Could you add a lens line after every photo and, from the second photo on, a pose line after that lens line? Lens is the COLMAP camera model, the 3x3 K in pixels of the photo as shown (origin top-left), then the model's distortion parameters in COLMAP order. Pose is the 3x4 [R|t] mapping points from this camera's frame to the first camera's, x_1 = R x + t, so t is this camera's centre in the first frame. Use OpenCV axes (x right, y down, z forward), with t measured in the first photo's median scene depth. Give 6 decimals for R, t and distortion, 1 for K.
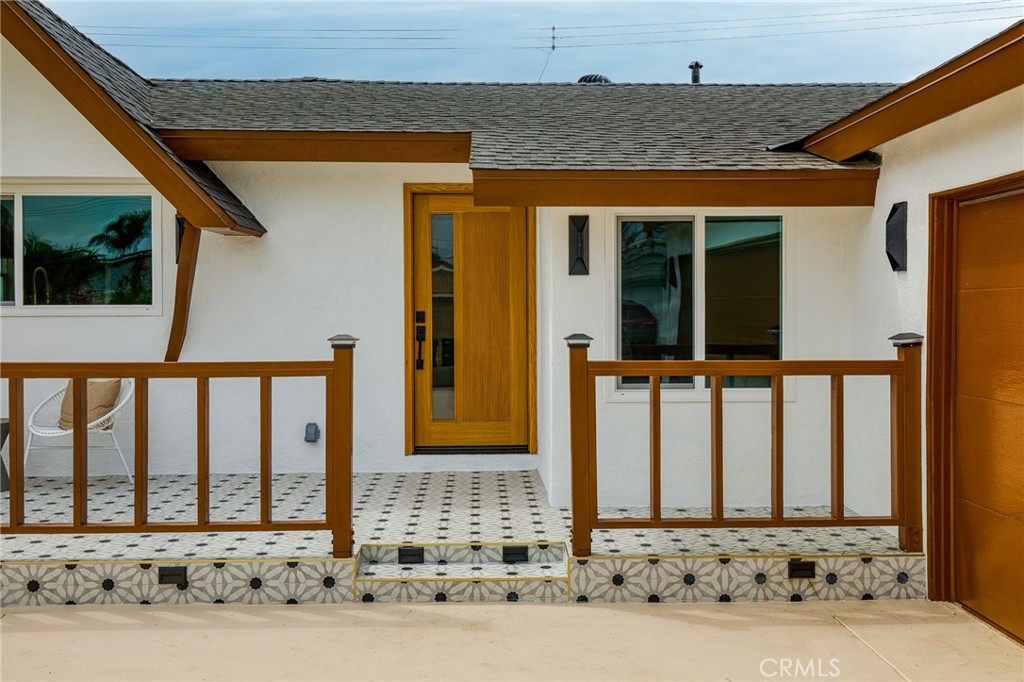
lens RADIAL K [[994.4, 0, 511.9], [0, 994.4, 321.6], [0, 0, 1]] dist [0.017149, 0.010375]
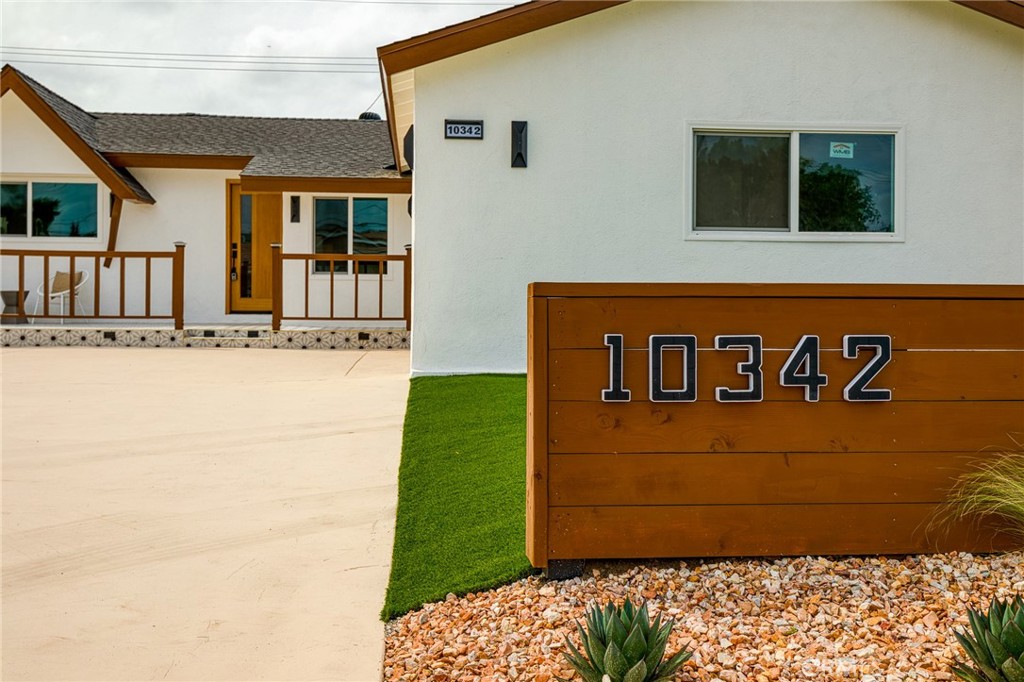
lens RADIAL K [[1030.1, 0, 514.8], [0, 1030.1, 297.4], [0, 0, 1]] dist [0.012996, 0.008070]
pose [[0.998066, 0.009212, 0.061478, 0.500712], [-0.008388, 0.999872, -0.013643, 0.178005], [-0.061596, 0.013101, 0.998015, -1.602707]]
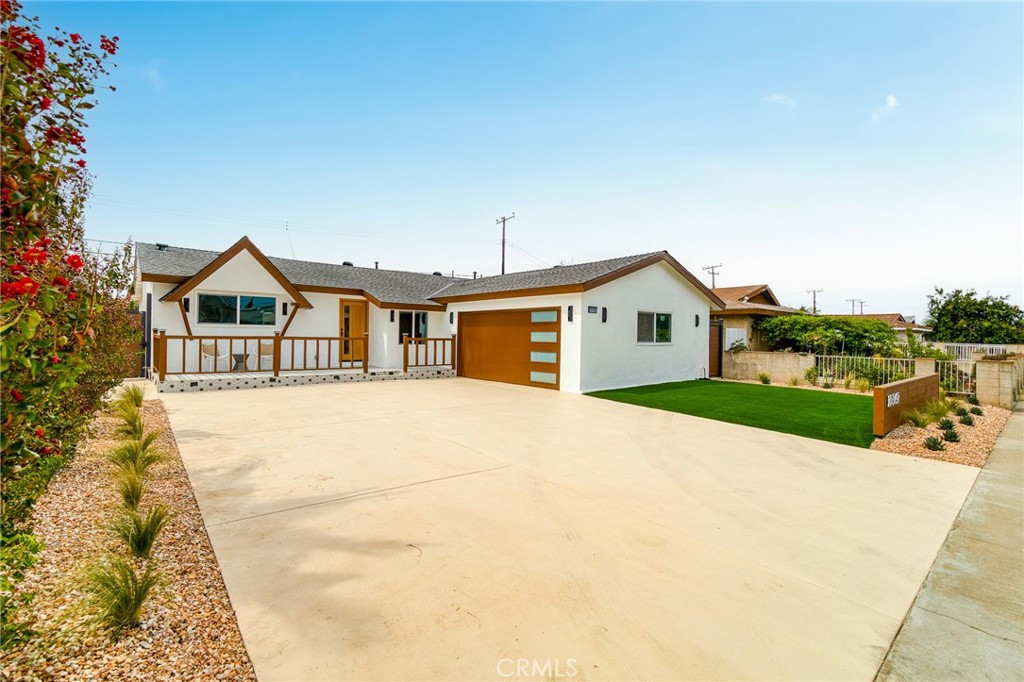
lens RADIAL K [[471.0, 0, 506.7], [0, 471.0, 332.0], [0, 0, 1]] dist [-0.009144, 0.007766]
pose [[0.787723, 0.017276, 0.615787, -1.127372], [-0.011800, 0.999846, -0.012956, 0.033436], [-0.615917, 0.002939, 0.787806, -1.478170]]
